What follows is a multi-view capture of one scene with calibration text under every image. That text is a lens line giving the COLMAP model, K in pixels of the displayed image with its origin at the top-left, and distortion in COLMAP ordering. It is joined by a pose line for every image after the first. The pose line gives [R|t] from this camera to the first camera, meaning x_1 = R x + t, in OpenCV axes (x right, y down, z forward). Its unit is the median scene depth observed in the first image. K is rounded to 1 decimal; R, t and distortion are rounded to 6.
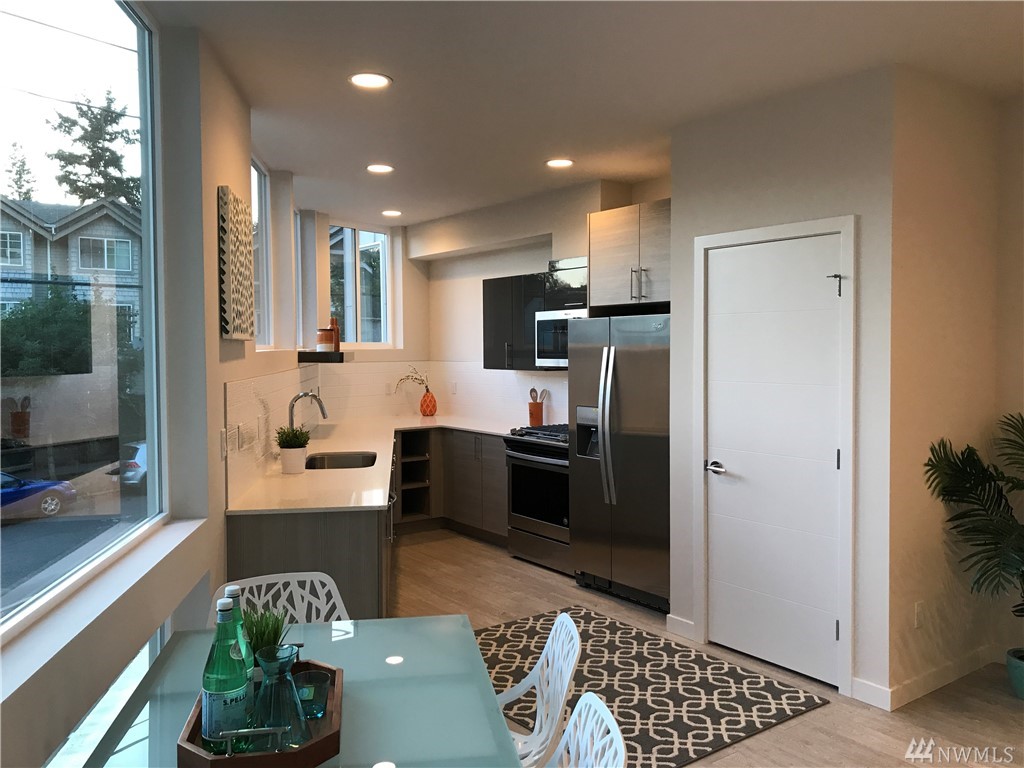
lens RADIAL K [[842.5, 0, 512.5], [0, 842.5, 371.4], [0, 0, 1]] dist [0.066683, -0.085977]
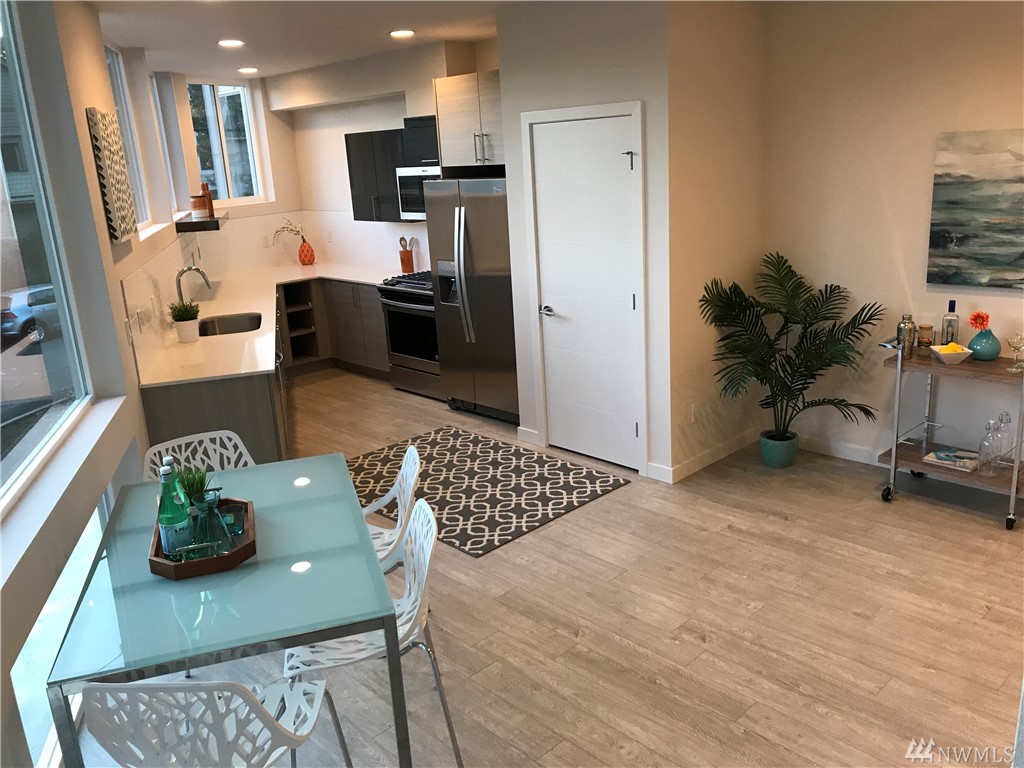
lens RADIAL K [[842.5, 0, 512.6], [0, 842.5, 373.9], [0, 0, 1]] dist [0.066683, -0.085977]
pose [[0.989994, -0.084466, 0.113041, 0.039407], [0.056942, 0.972075, 0.227659, -0.069009], [-0.129114, -0.218944, 0.967157, -0.171448]]
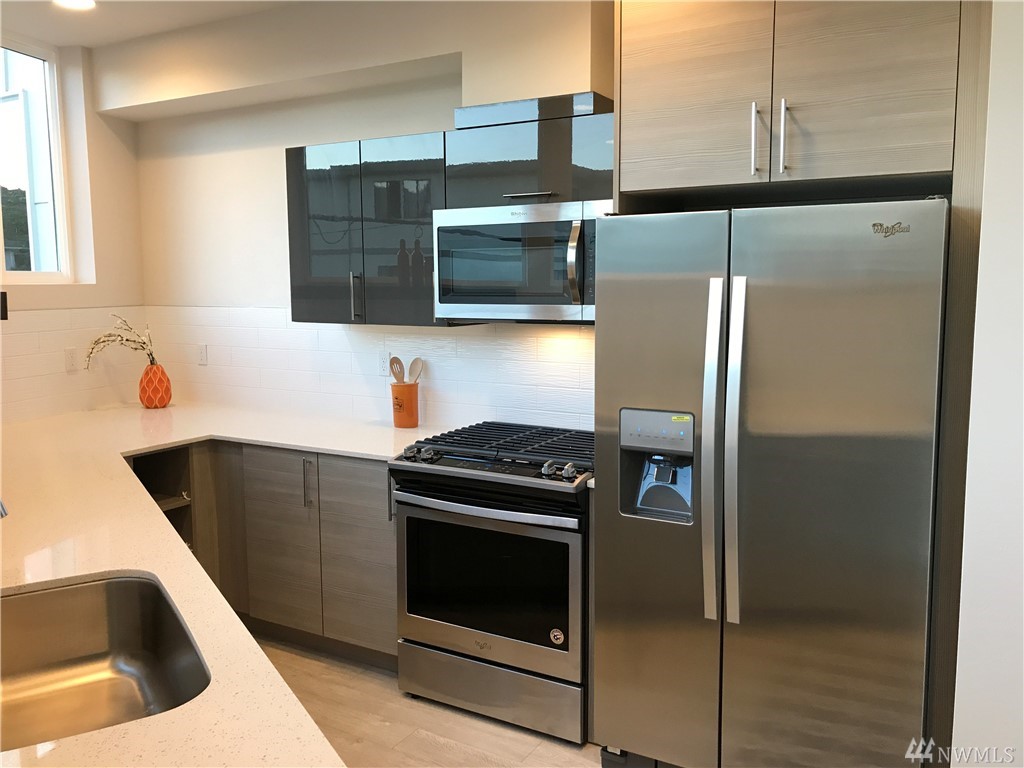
lens RADIAL K [[842.5, 0, 498.9], [0, 842.5, 368.8], [0, 0, 1]] dist [0.066683, -0.085977]
pose [[0.917954, -0.040204, 0.394643, -0.182694], [0.011791, 0.997177, 0.074162, -0.016947], [-0.396511, -0.063424, 0.915837, 0.669591]]
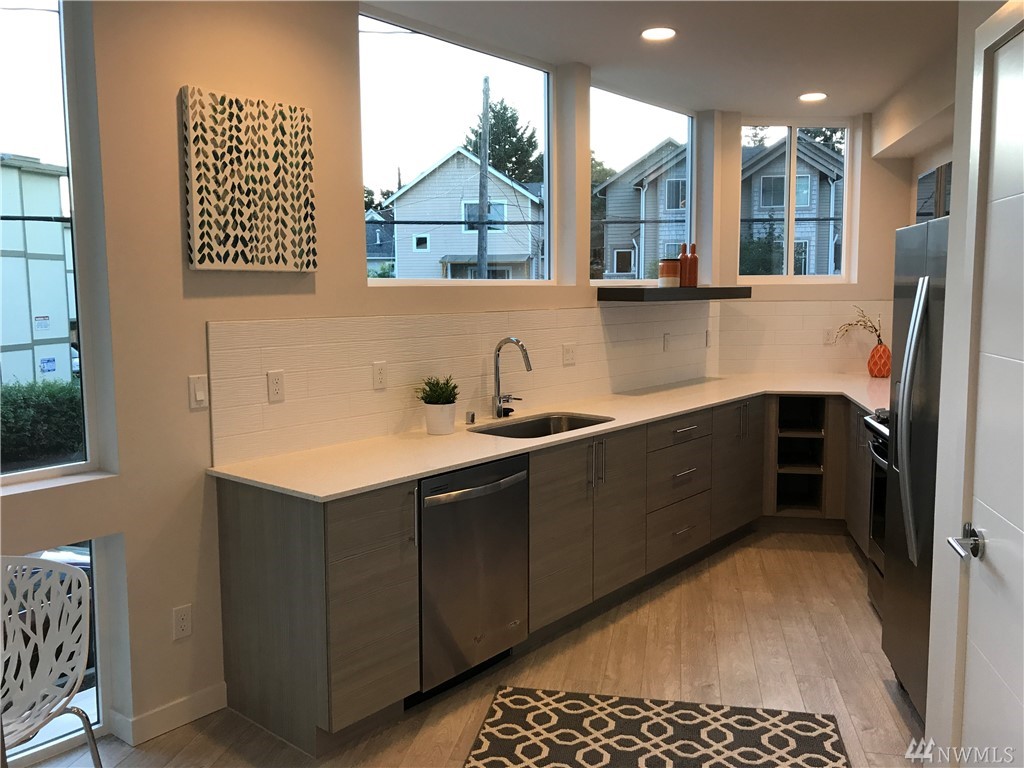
lens RADIAL K [[842.5, 0, 510.1], [0, 842.5, 373.8], [0, 0, 1]] dist [0.066683, -0.085977]
pose [[0.679272, 0.075944, -0.729947, 0.350242], [-0.019640, 0.996156, 0.085364, -0.009524], [0.733624, -0.043650, 0.678153, 0.450296]]
